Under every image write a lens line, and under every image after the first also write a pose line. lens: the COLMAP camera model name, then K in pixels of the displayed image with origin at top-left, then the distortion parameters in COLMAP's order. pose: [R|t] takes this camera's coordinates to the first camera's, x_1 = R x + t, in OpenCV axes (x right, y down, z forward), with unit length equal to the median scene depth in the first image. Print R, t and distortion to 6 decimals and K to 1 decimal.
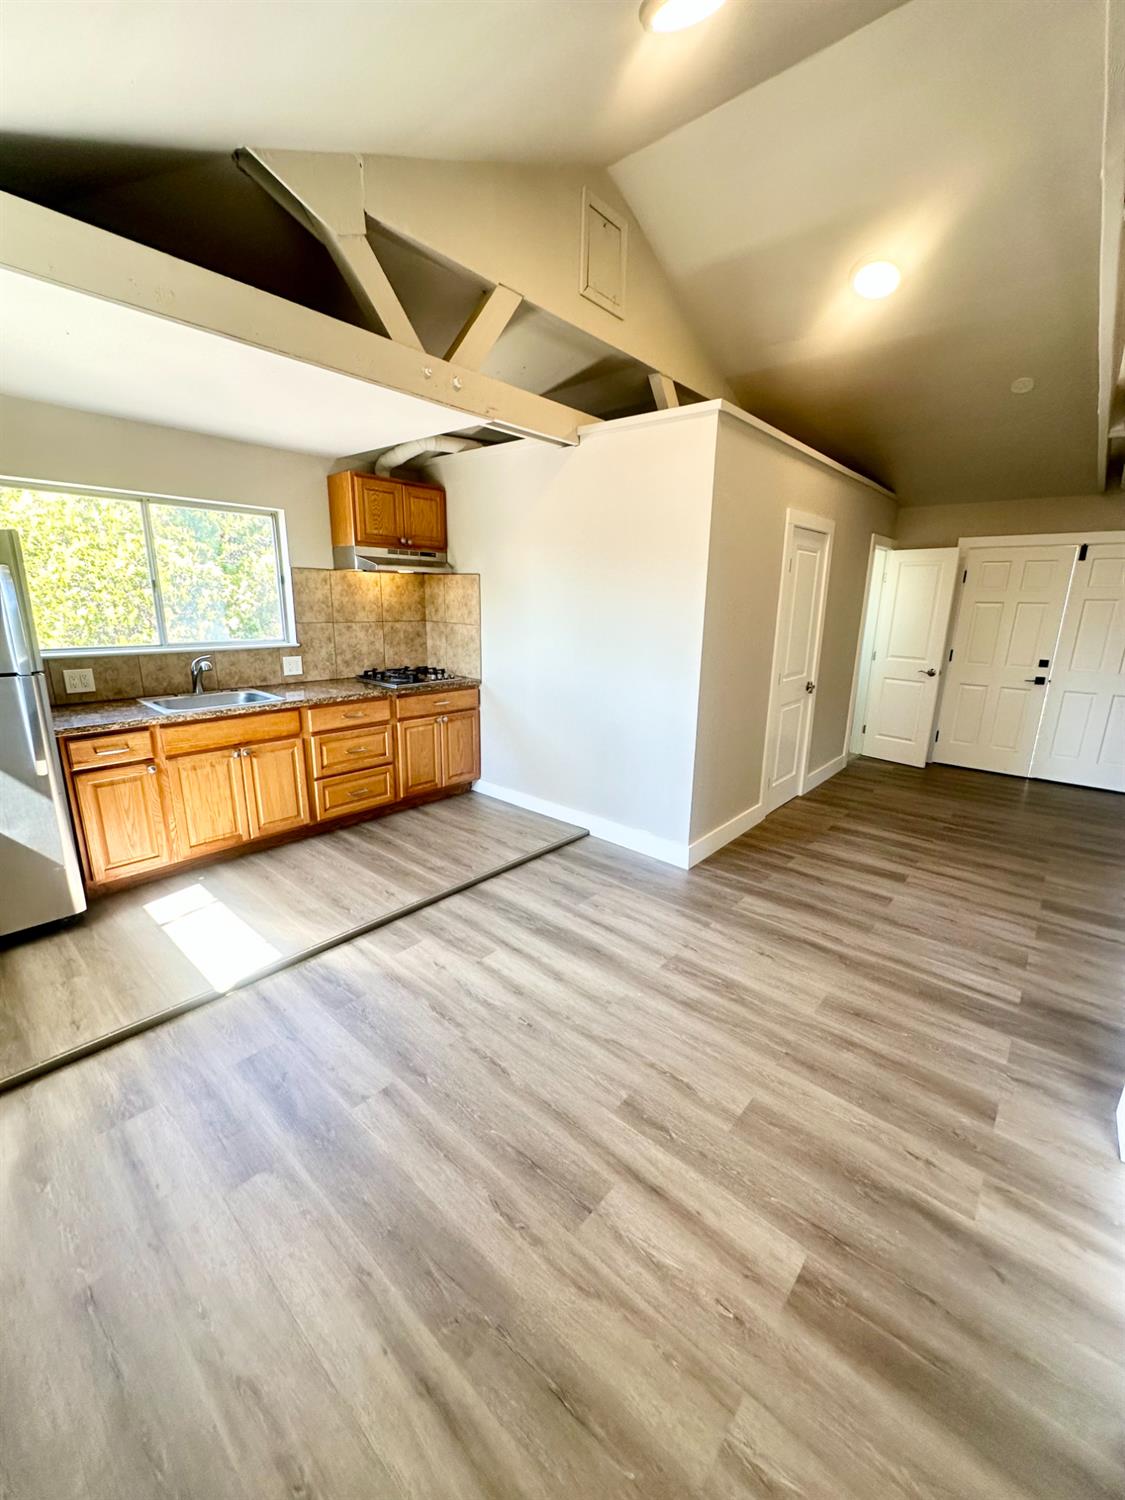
lens RADIAL K [[599.4, 0, 559.3], [0, 599.4, 749.5], [0, 0, 1]] dist [0.002697, 0.000106]
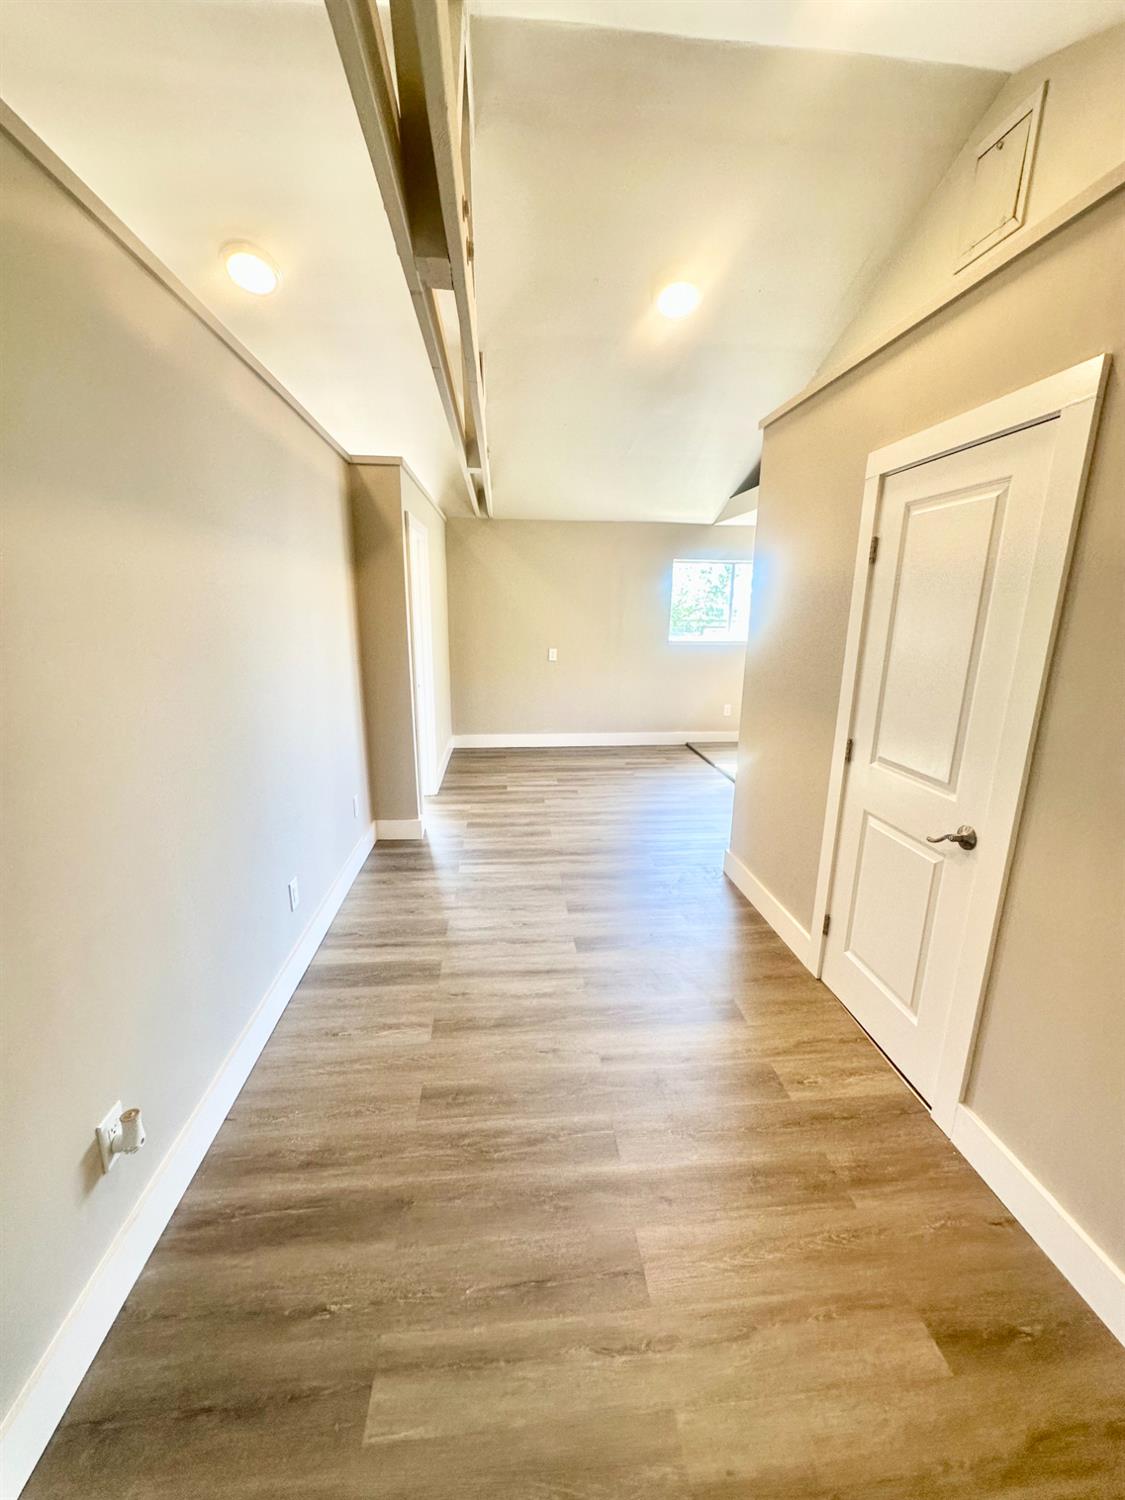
lens RADIAL K [[599.4, 0, 560.3], [0, 599.4, 752.1], [0, 0, 1]] dist [0.002697, 0.000106]
pose [[-0.687979, 0.158872, -0.708128, 1.531543], [-0.187270, 0.903836, 0.384721, -0.448424], [0.701153, 0.397291, -0.592068, 1.852970]]
